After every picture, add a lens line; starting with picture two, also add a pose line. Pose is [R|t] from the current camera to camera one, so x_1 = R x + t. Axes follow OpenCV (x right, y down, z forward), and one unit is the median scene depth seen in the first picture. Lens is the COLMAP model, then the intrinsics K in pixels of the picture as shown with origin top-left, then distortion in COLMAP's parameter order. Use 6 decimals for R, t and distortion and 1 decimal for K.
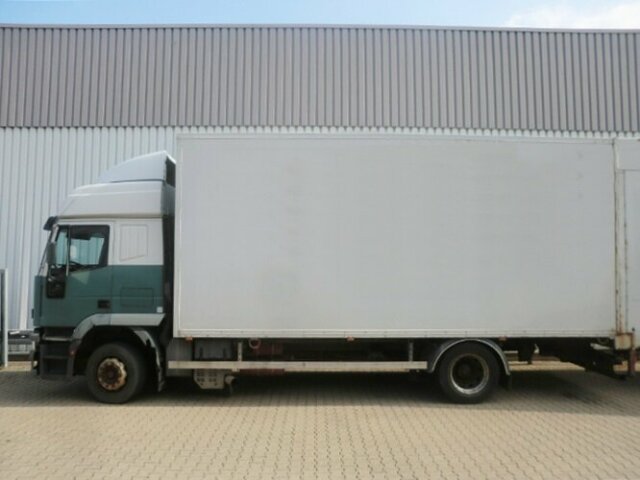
lens RADIAL K [[510.6, 0, 317.6], [0, 510.6, 240.9], [0, 0, 1]] dist [-0.079771, 0.081961]
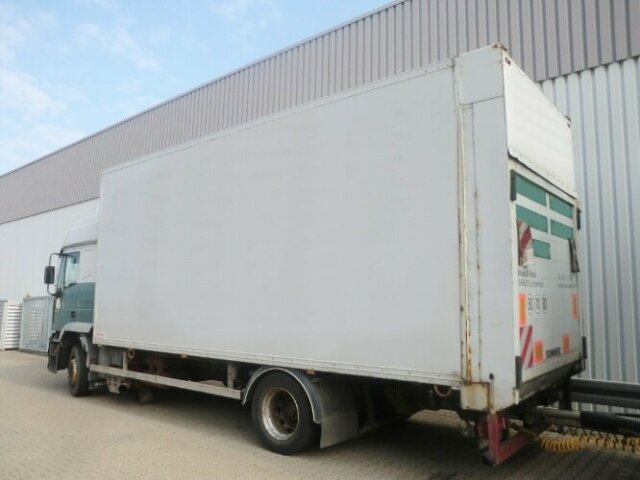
lens RADIAL K [[510.6, 0, 317.6], [0, 510.6, 240.9], [0, 0, 1]] dist [-0.079771, 0.081961]
pose [[0.760766, -0.077233, -0.644415, 0.859152], [0.035459, 0.996358, -0.077551, 0.062509], [0.648057, 0.036148, 0.760733, 0.439304]]
